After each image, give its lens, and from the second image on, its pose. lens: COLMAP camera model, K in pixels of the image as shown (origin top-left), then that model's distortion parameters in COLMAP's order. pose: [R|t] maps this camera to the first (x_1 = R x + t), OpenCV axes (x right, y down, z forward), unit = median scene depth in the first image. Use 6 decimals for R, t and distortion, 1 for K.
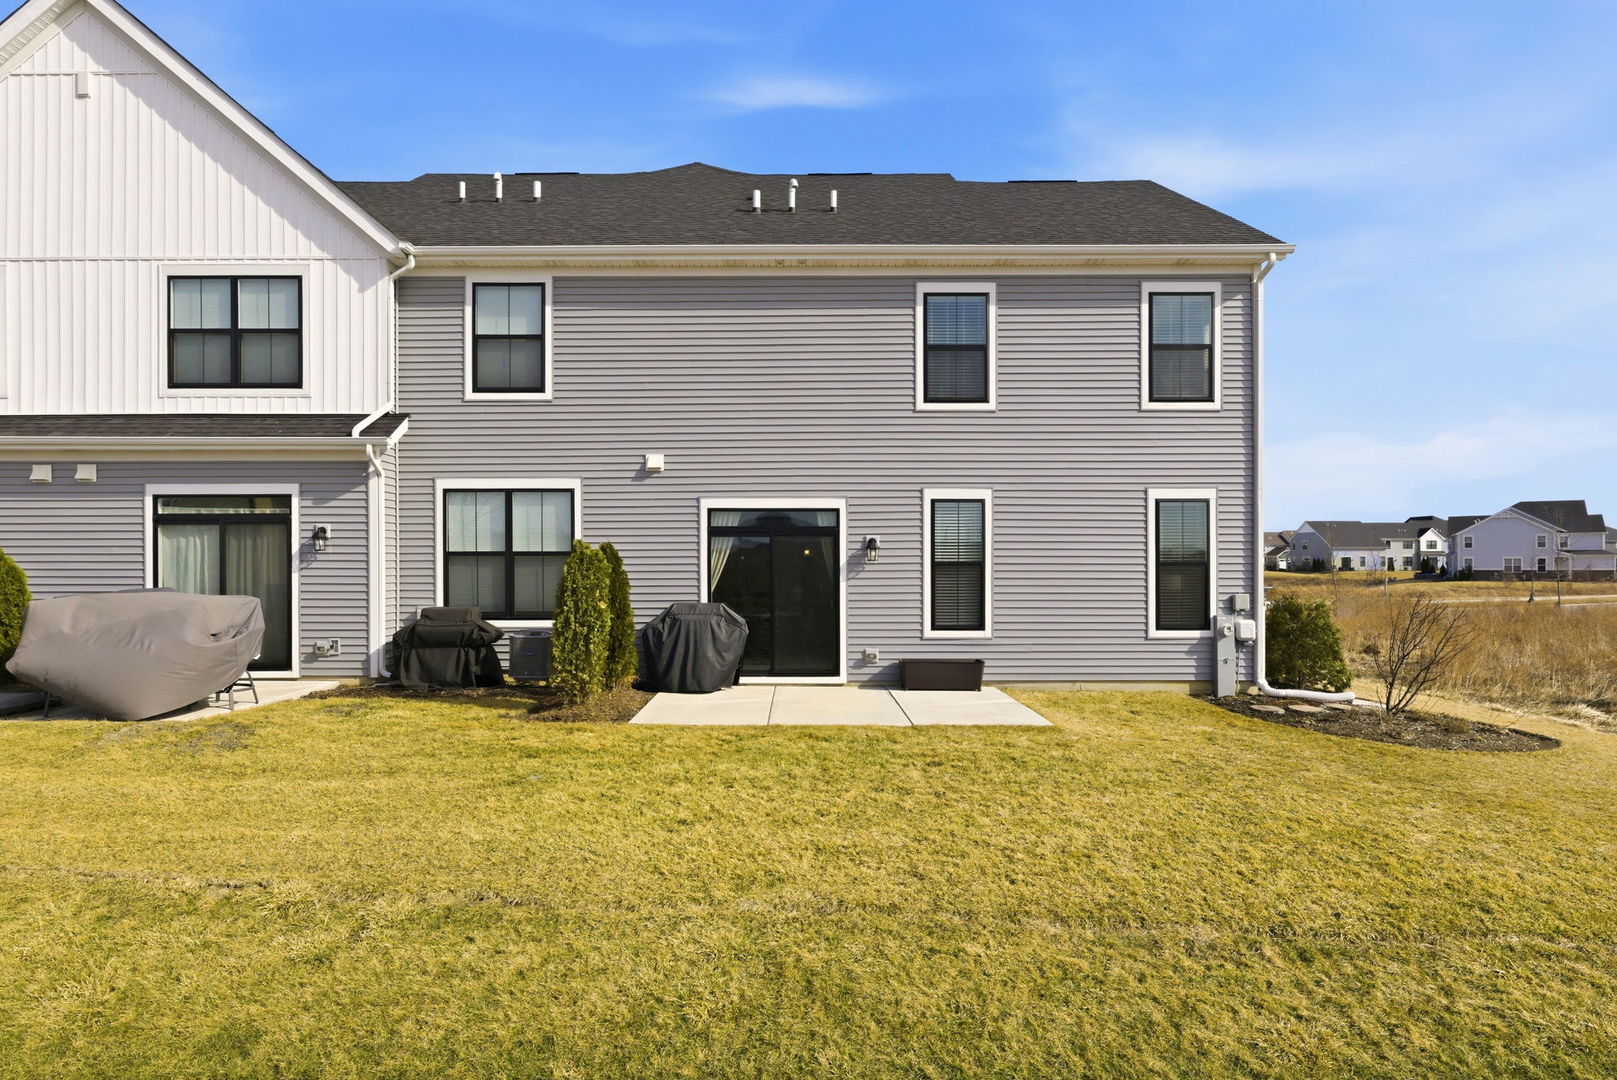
lens RADIAL K [[948.7, 0, 799.7], [0, 948.7, 551.2], [0, 0, 1]] dist [-0.000307, 0.004311]
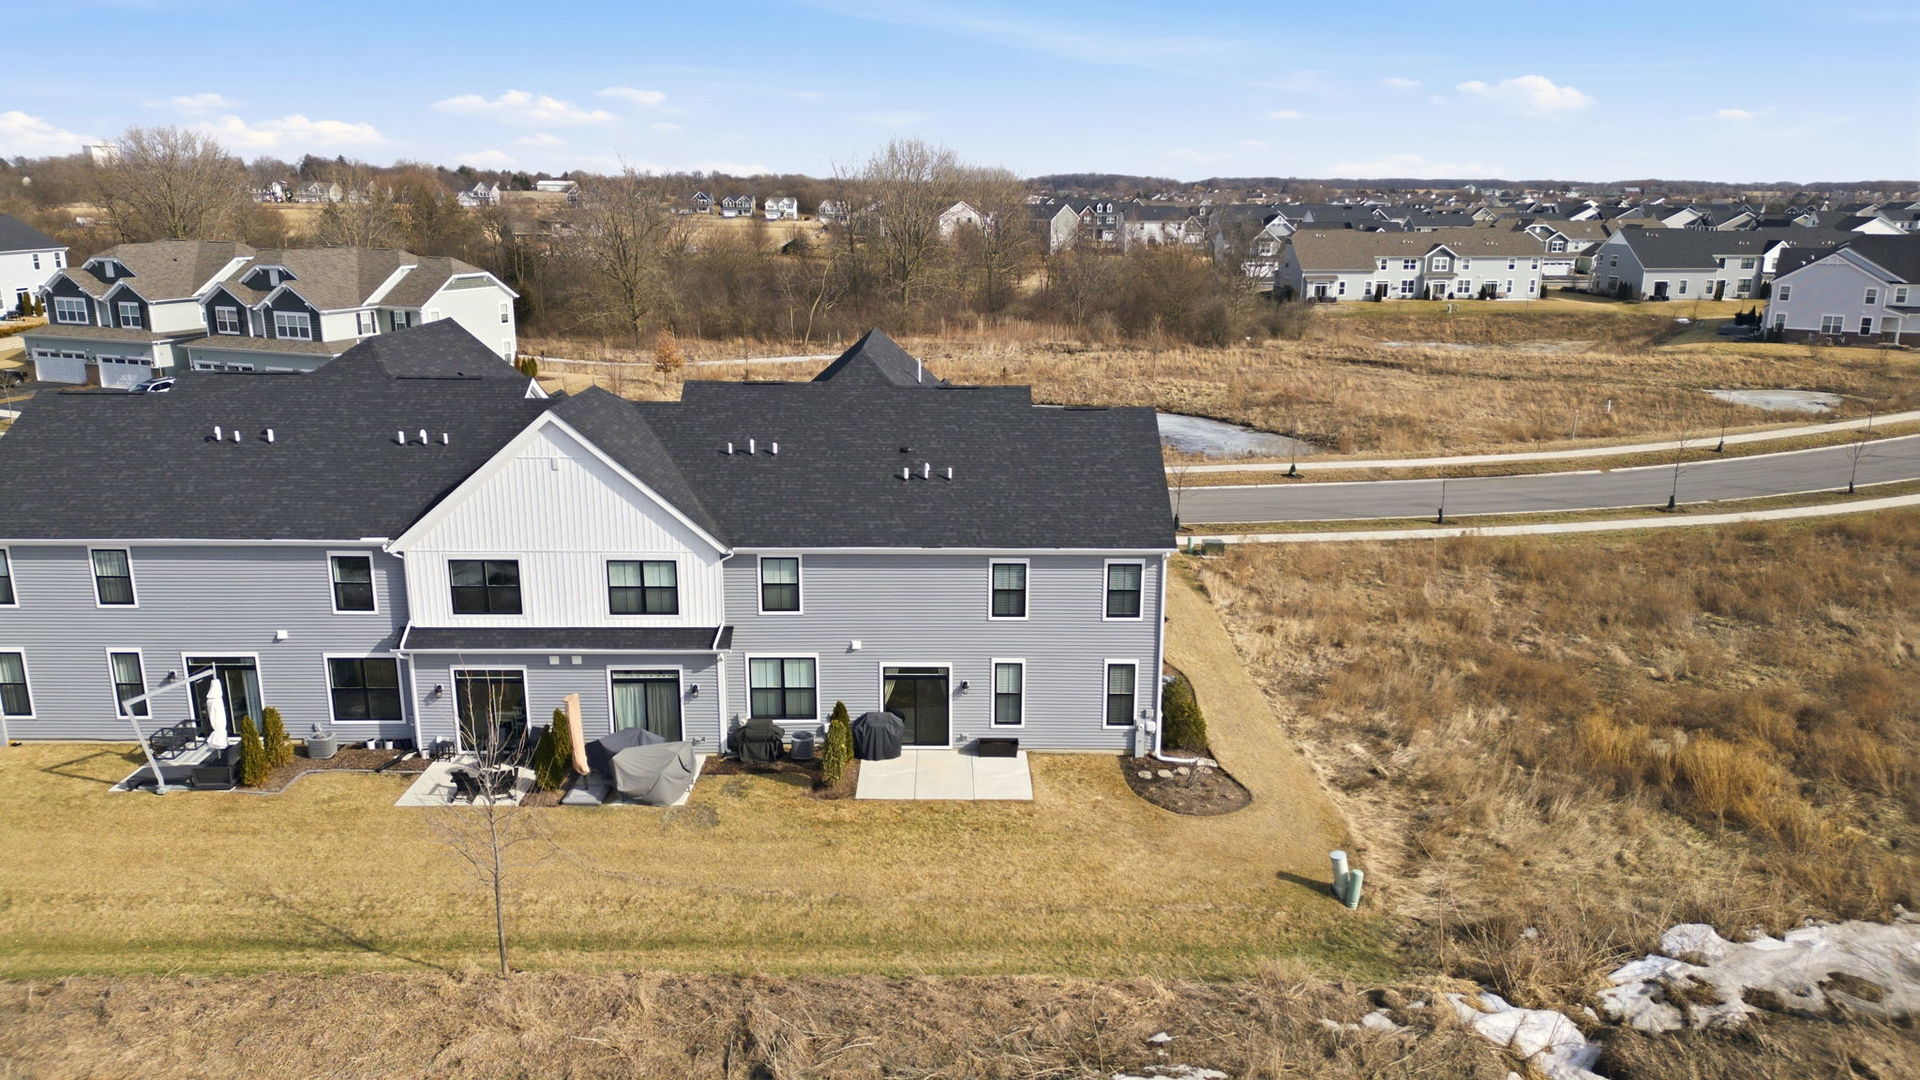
lens RADIAL K [[1322.5, 0, 963.4], [0, 1322.5, 529.3], [0, 0, 1]] dist [0.070663, -0.027544]
pose [[0.999954, 0.002236, 0.009295, 0.045173], [-0.004422, 0.970166, 0.242401, -1.002183], [-0.008476, -0.242432, 0.970131, -1.624883]]
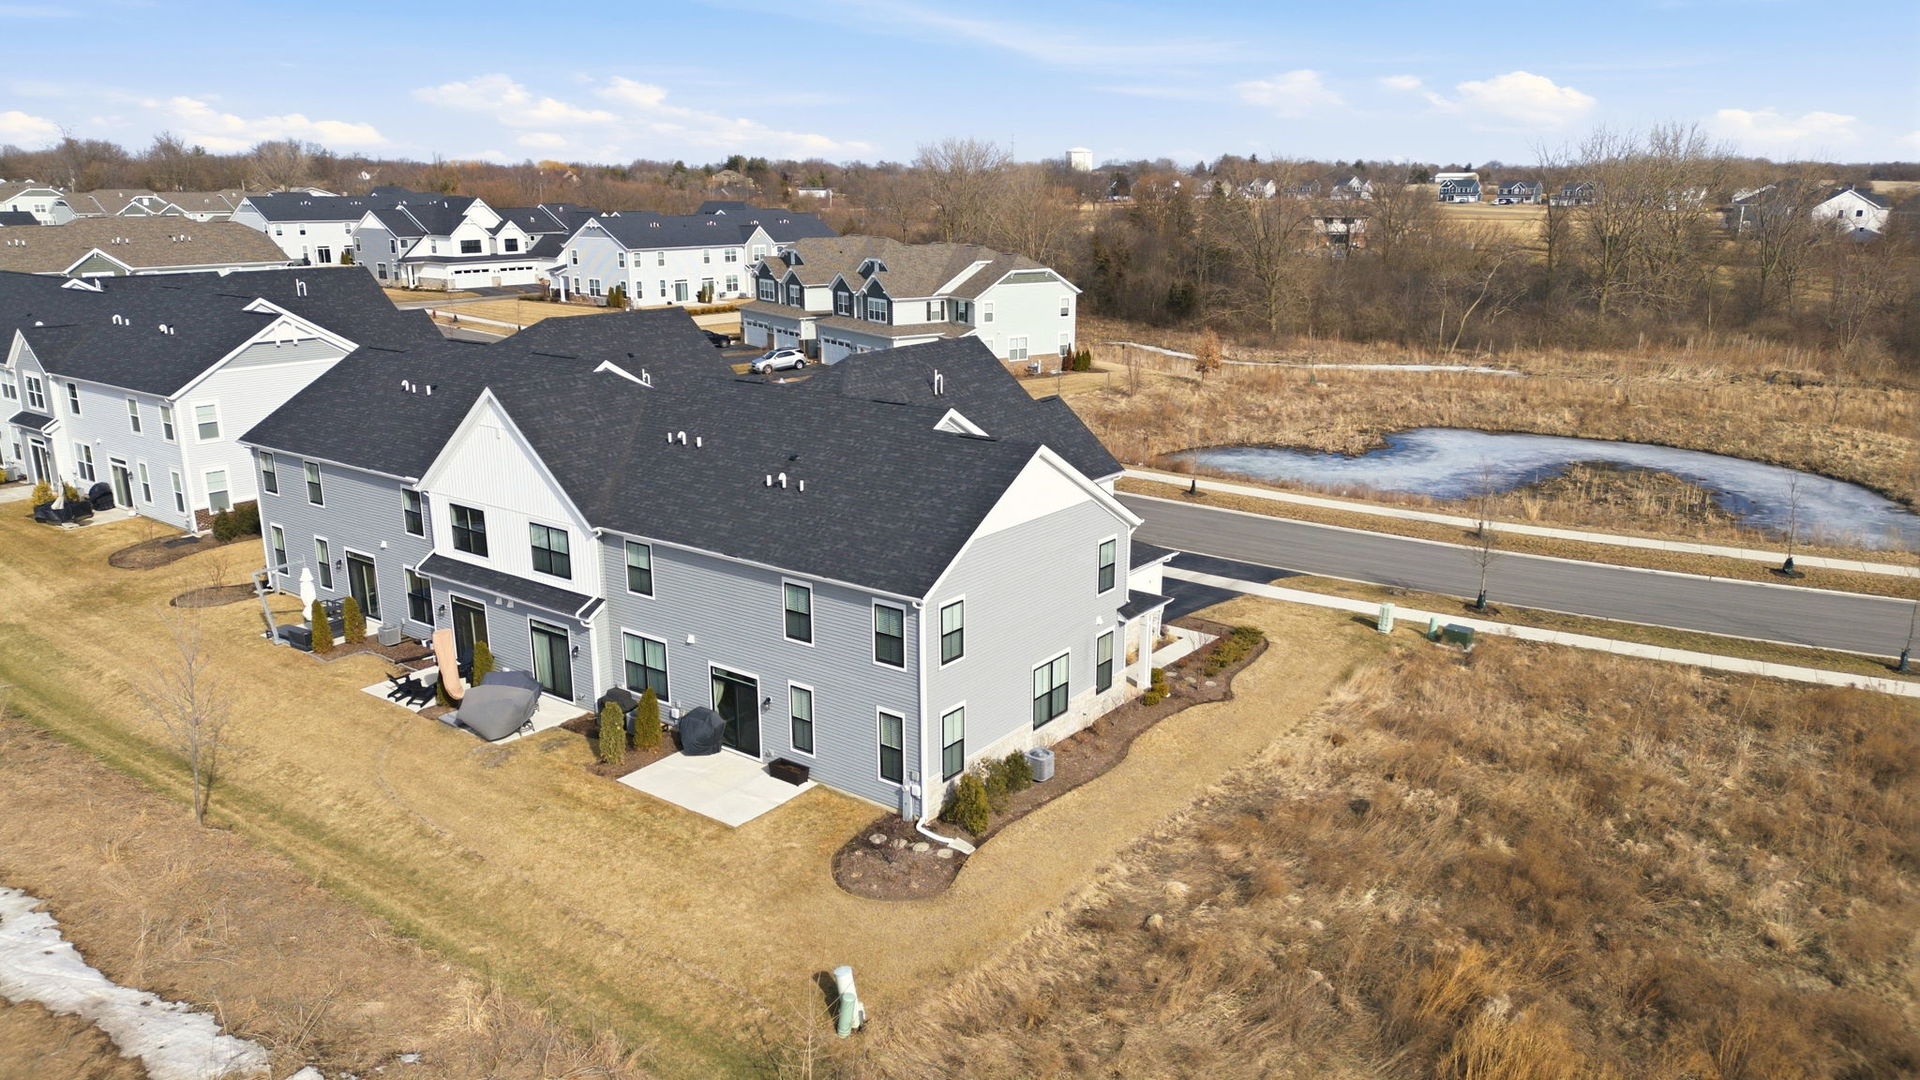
lens RADIAL K [[1322.5, 0, 960.7], [0, 1322.5, 543.0], [0, 0, 1]] dist [0.070663, -0.027544]
pose [[0.804625, 0.153193, -0.573682, 1.922776], [-0.000168, 0.966205, 0.257774, -1.031287], [0.593783, -0.207315, 0.777459, -0.829628]]
